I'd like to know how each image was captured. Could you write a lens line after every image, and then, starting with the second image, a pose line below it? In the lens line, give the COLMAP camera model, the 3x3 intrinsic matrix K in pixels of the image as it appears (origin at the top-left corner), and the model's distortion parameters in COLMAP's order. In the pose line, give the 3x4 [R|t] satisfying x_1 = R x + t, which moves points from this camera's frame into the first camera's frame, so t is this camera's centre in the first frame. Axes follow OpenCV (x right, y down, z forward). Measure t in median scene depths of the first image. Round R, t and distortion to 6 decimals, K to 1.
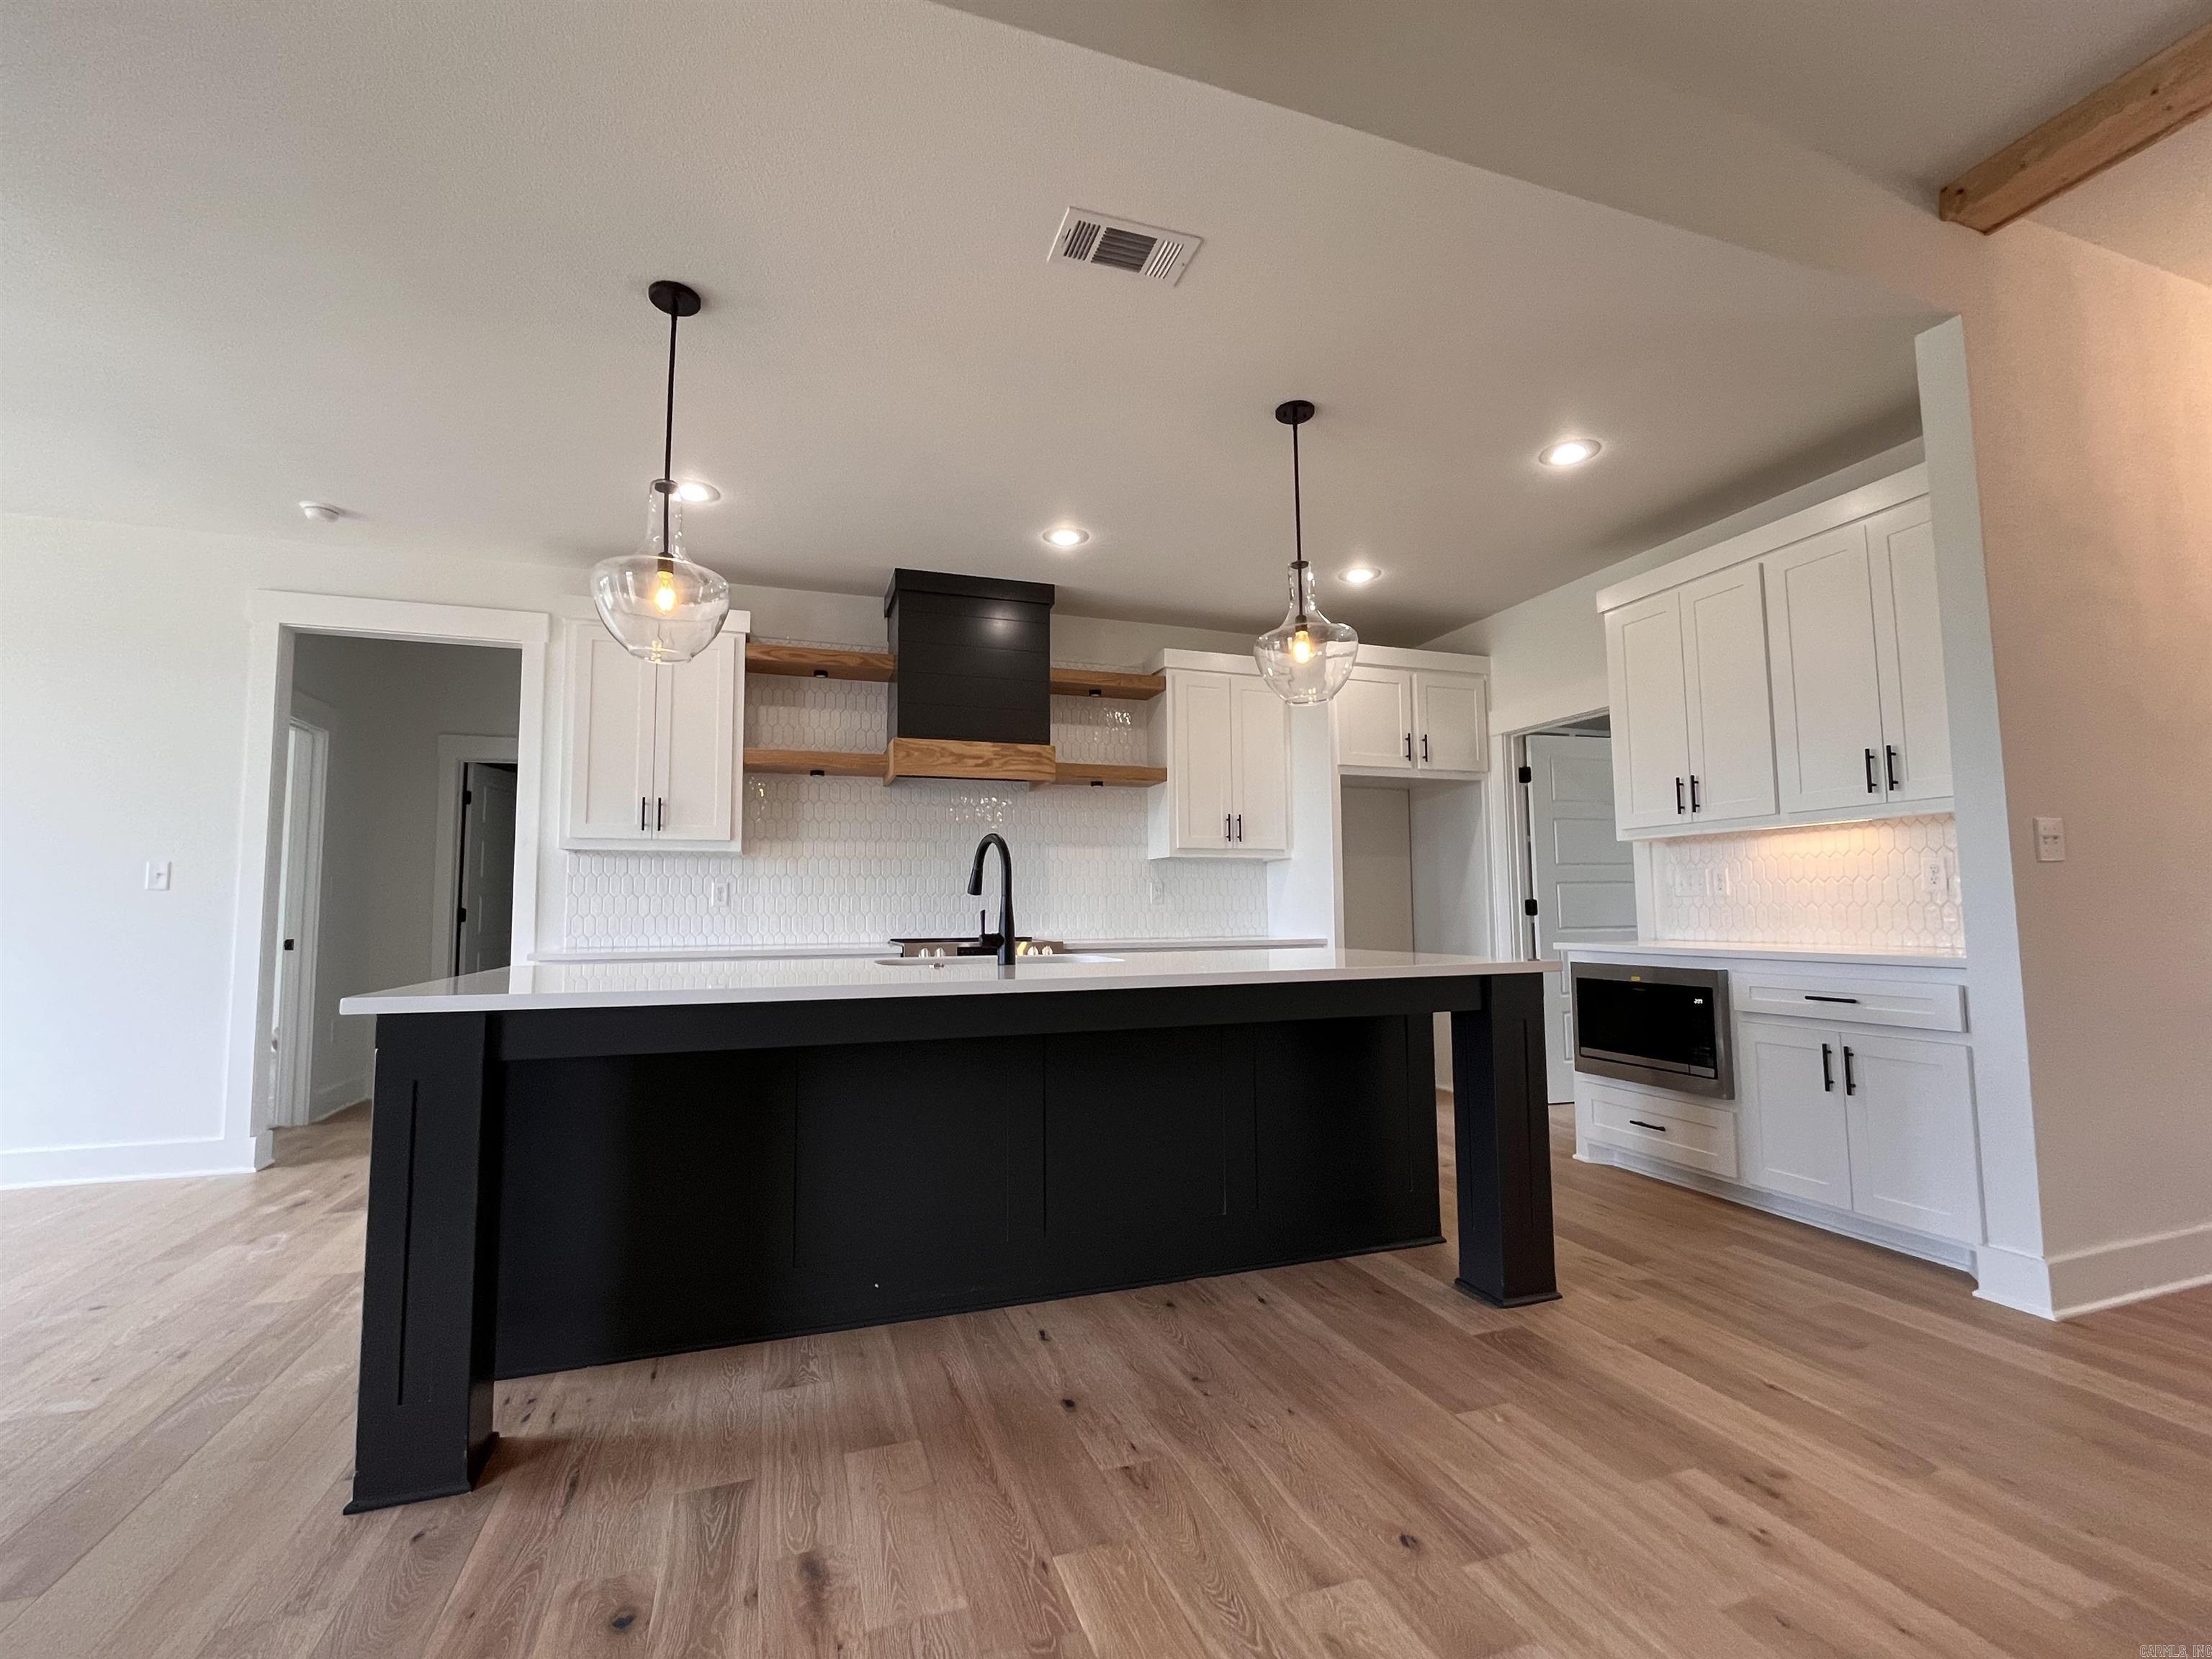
lens RADIAL K [[955.5, 0, 1104.6], [0, 955.5, 837.0], [0, 0, 1]] dist [-0.002412, 0.000036]
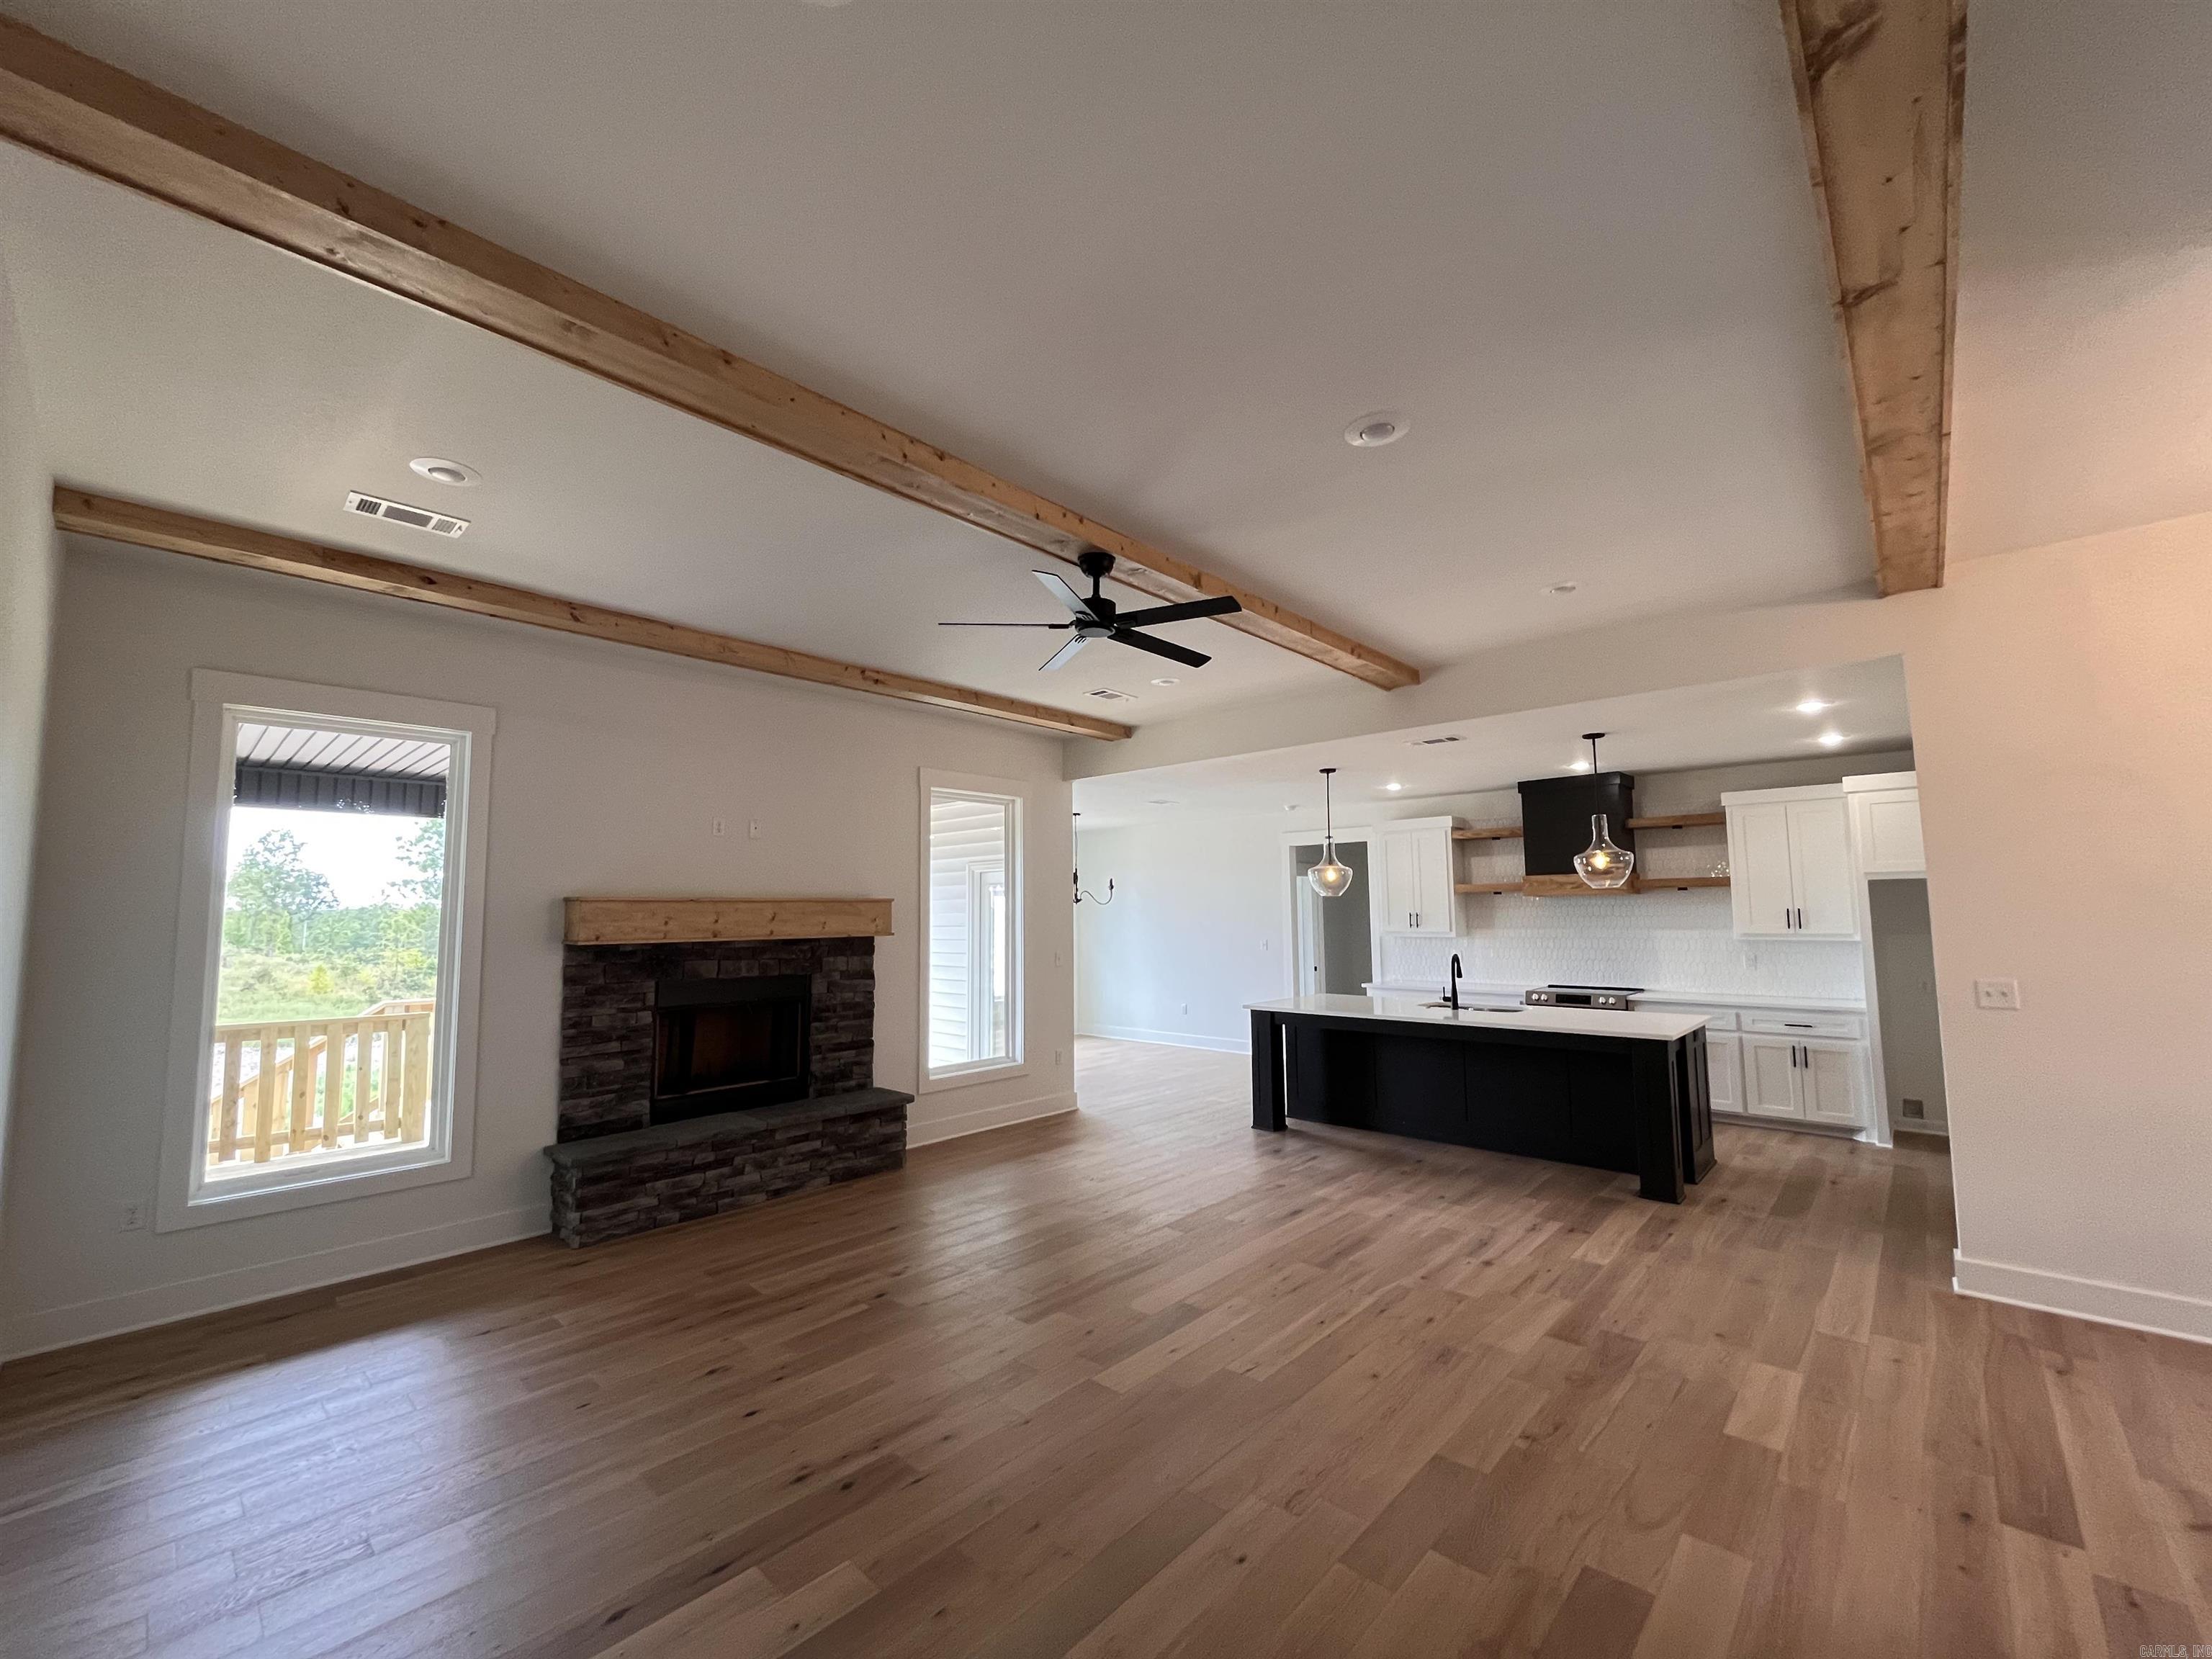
lens RADIAL K [[892.1, 0, 1103.8], [0, 892.1, 839.7], [0, 0, 1]] dist [-0.003412, -0.000124]
pose [[0.471086, -0.071742, -0.879165, 1.305592], [0.077562, 0.996196, -0.039731, -0.241176], [0.878670, -0.049473, 0.474859, -0.736034]]
